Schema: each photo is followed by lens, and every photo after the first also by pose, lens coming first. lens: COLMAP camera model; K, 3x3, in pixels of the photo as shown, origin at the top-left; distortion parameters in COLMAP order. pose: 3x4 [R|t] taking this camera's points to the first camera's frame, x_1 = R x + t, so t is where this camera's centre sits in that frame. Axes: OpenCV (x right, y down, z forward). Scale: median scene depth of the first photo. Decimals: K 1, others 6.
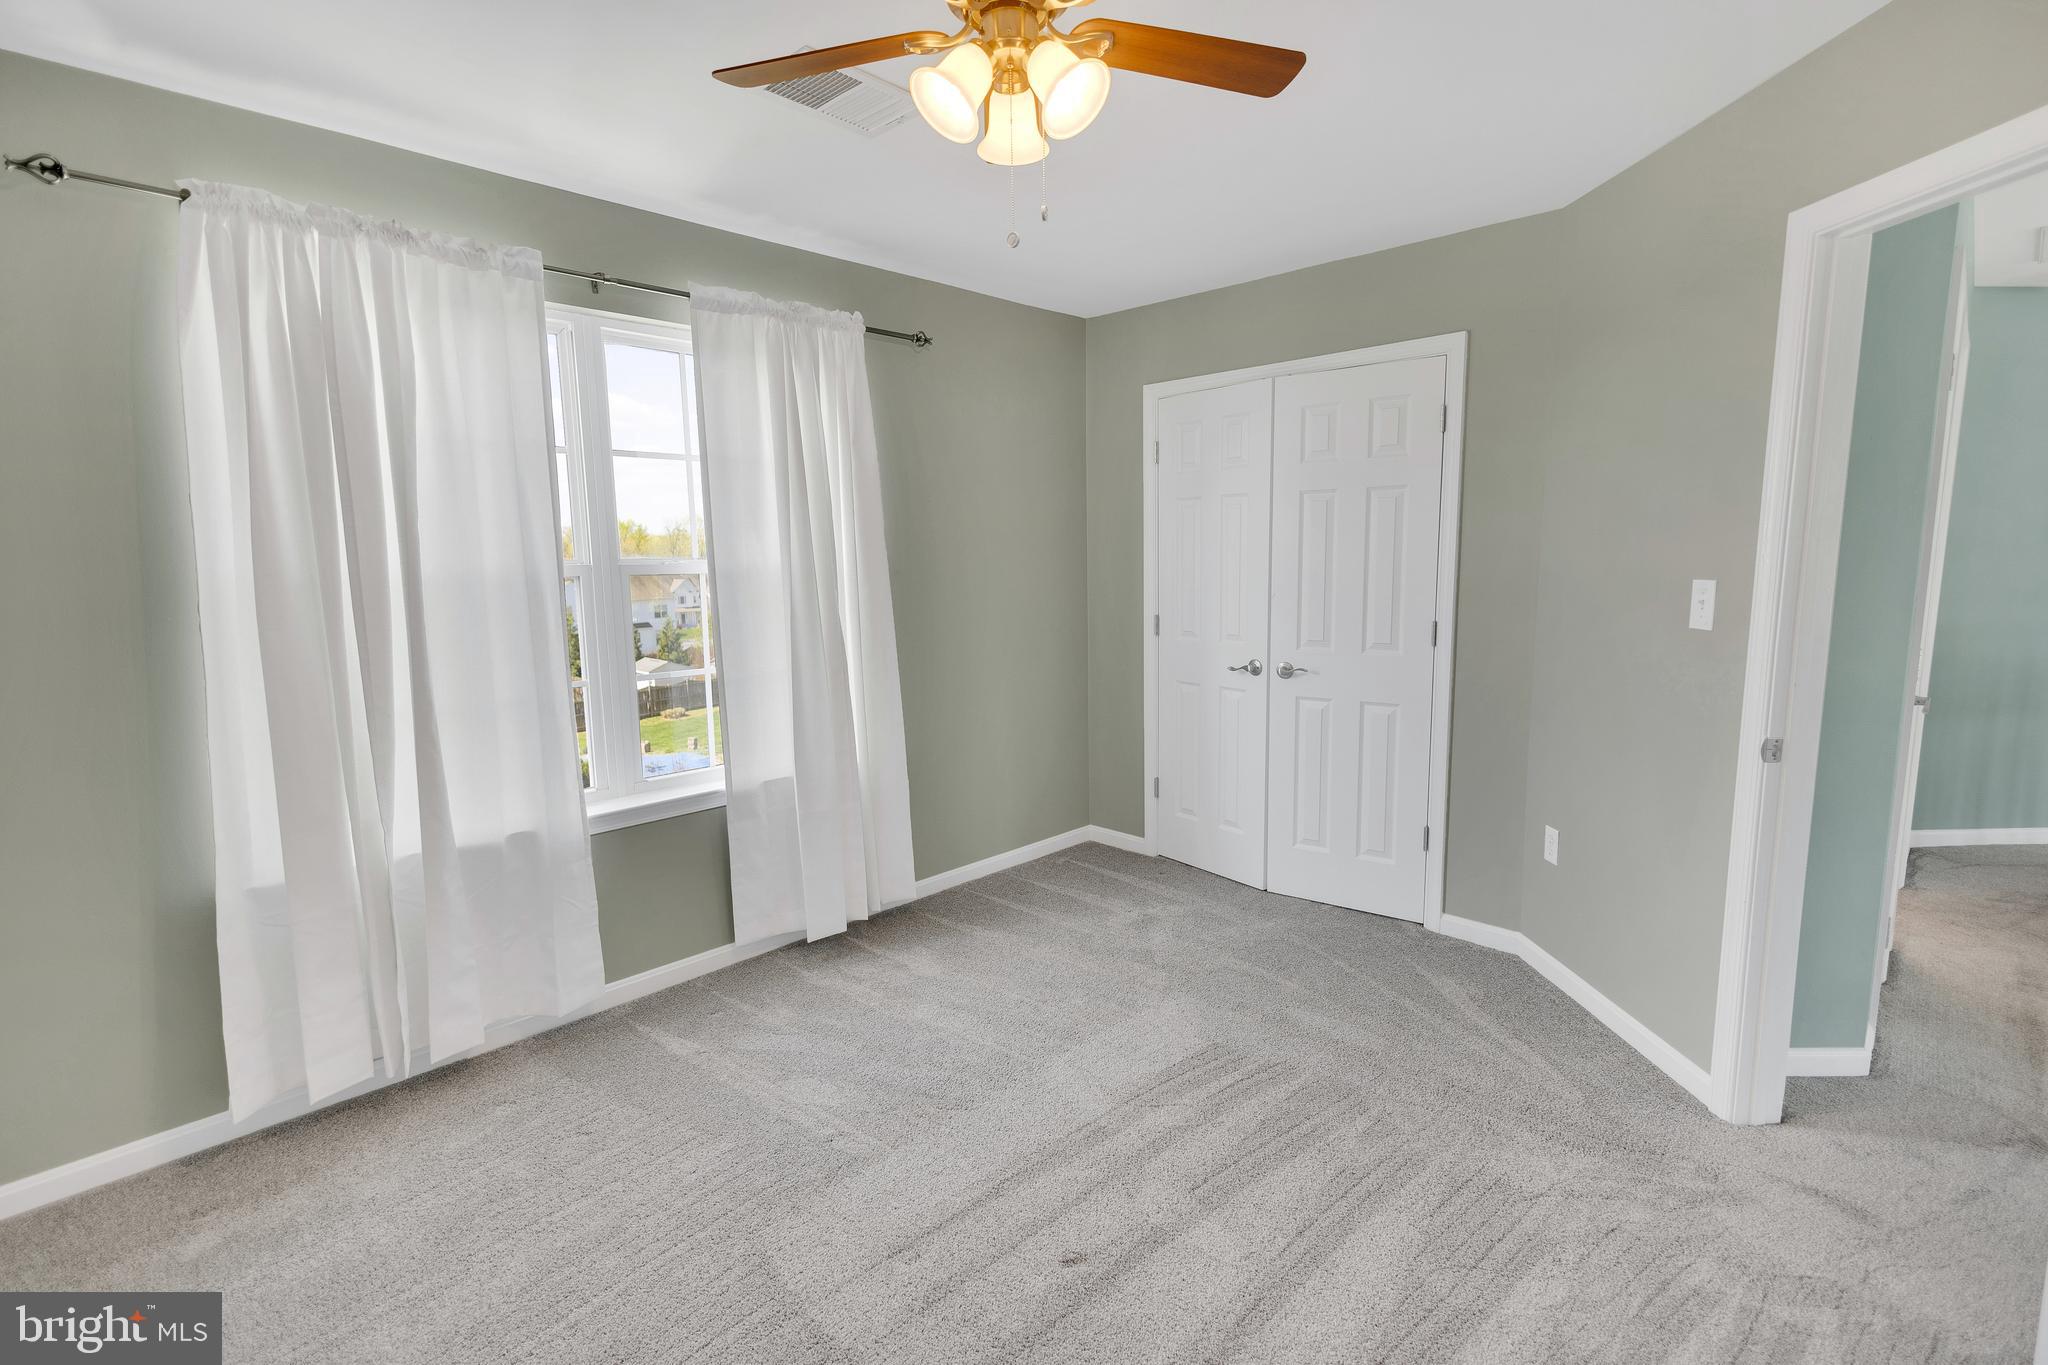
lens RADIAL K [[944.9, 0, 1024.0], [0, 944.9, 682.5], [0, 0, 1]] dist [0.017853, -0.005620]
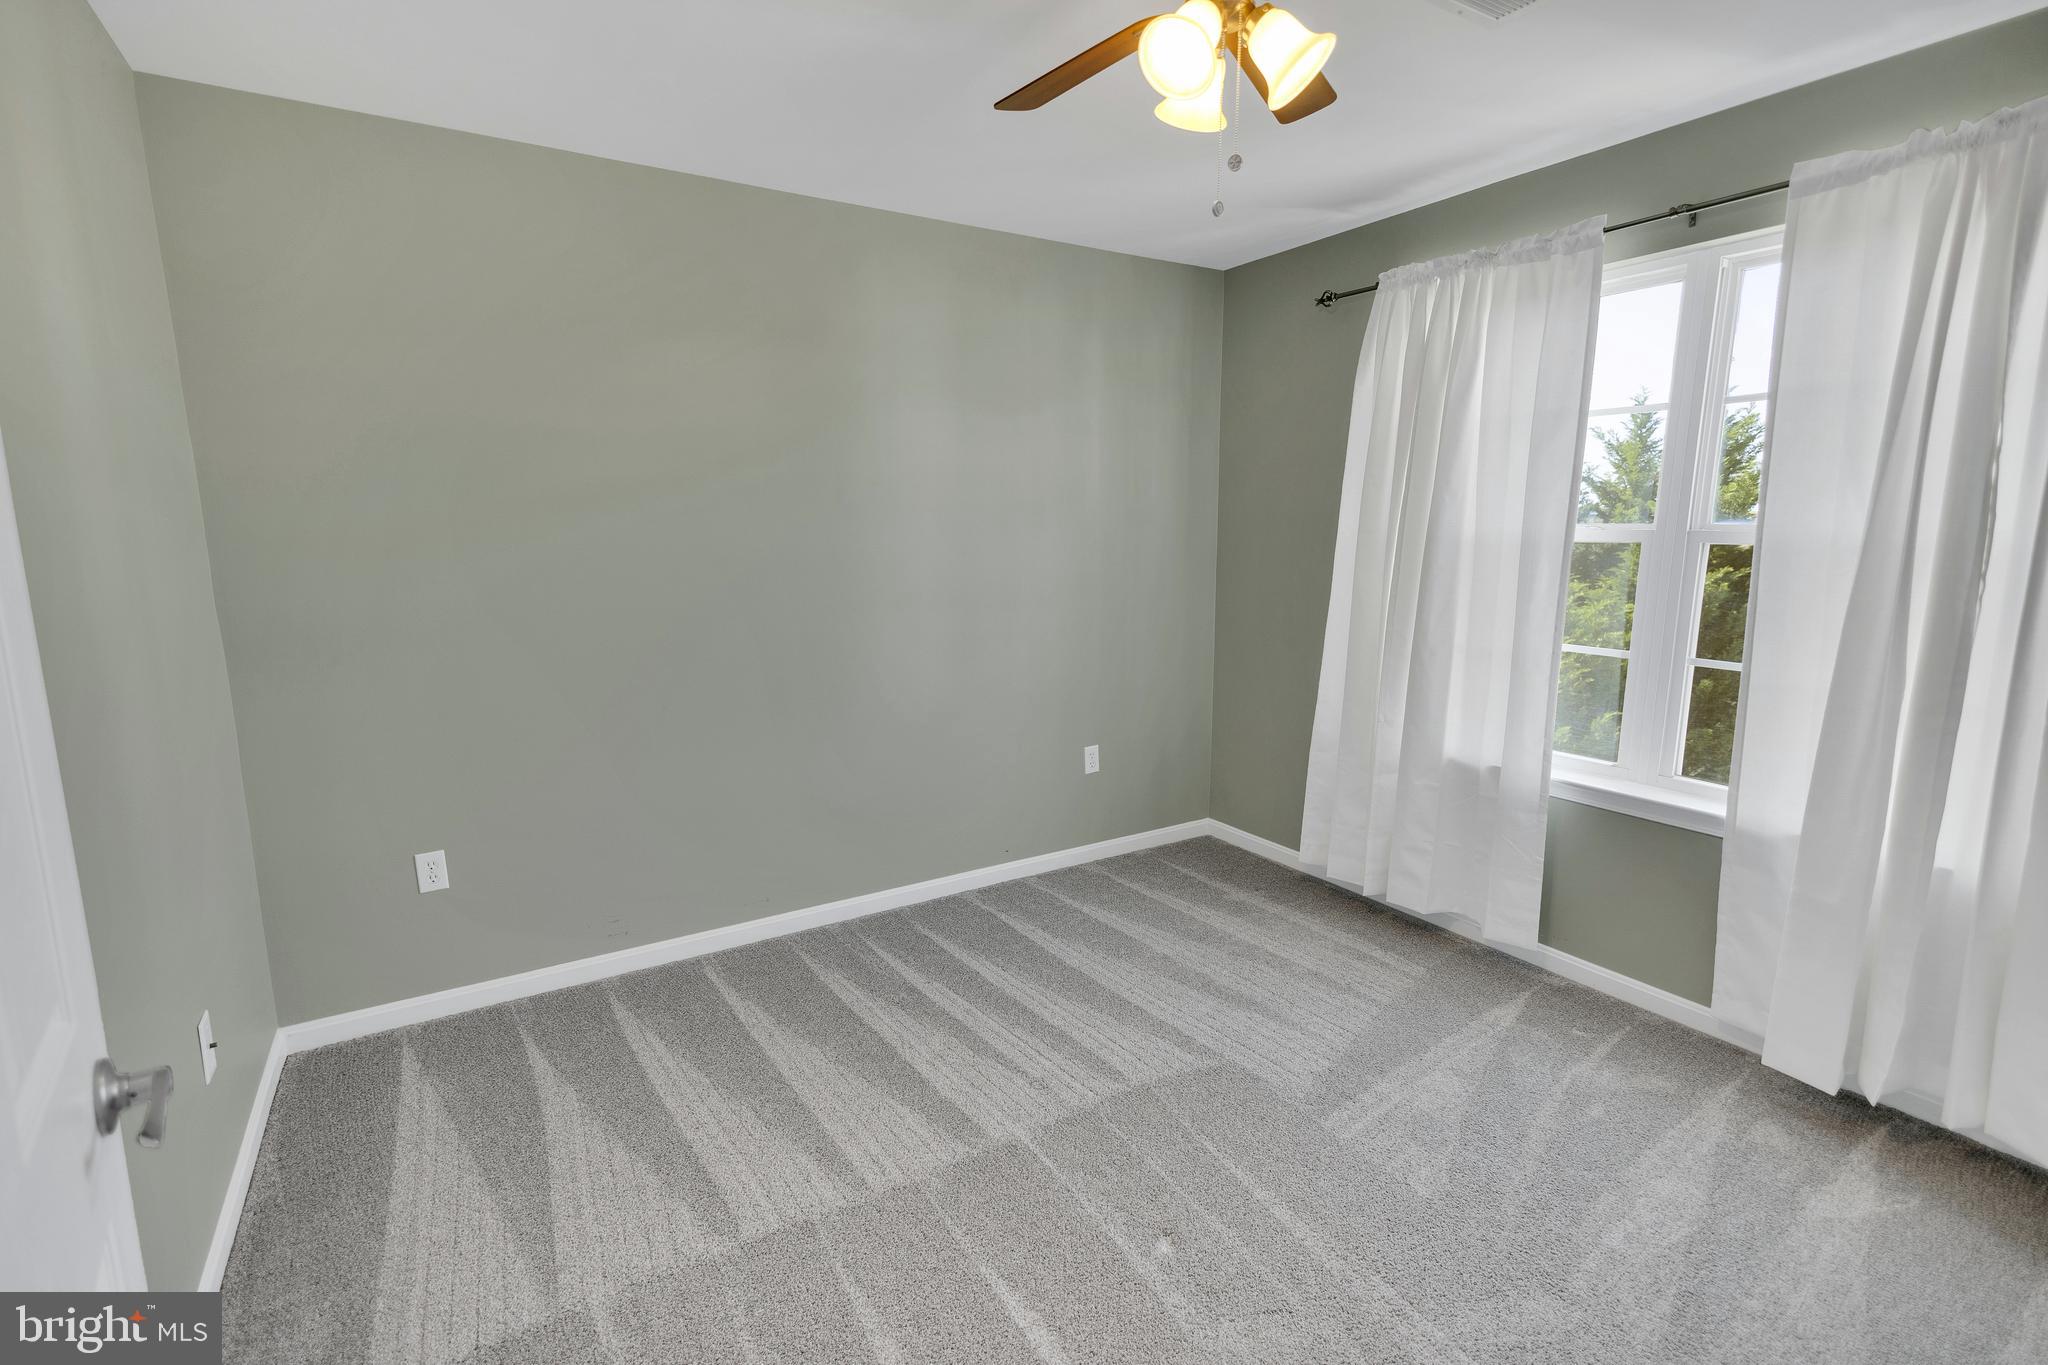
lens RADIAL K [[944.9, 0, 1024.0], [0, 944.9, 682.5], [0, 0, 1]] dist [0.017853, -0.005620]
pose [[-0.244215, 0.175373, -0.953731, 0.631640], [-0.133561, 0.968055, 0.212207, -0.097062], [0.960479, 0.179206, -0.212990, 0.651016]]
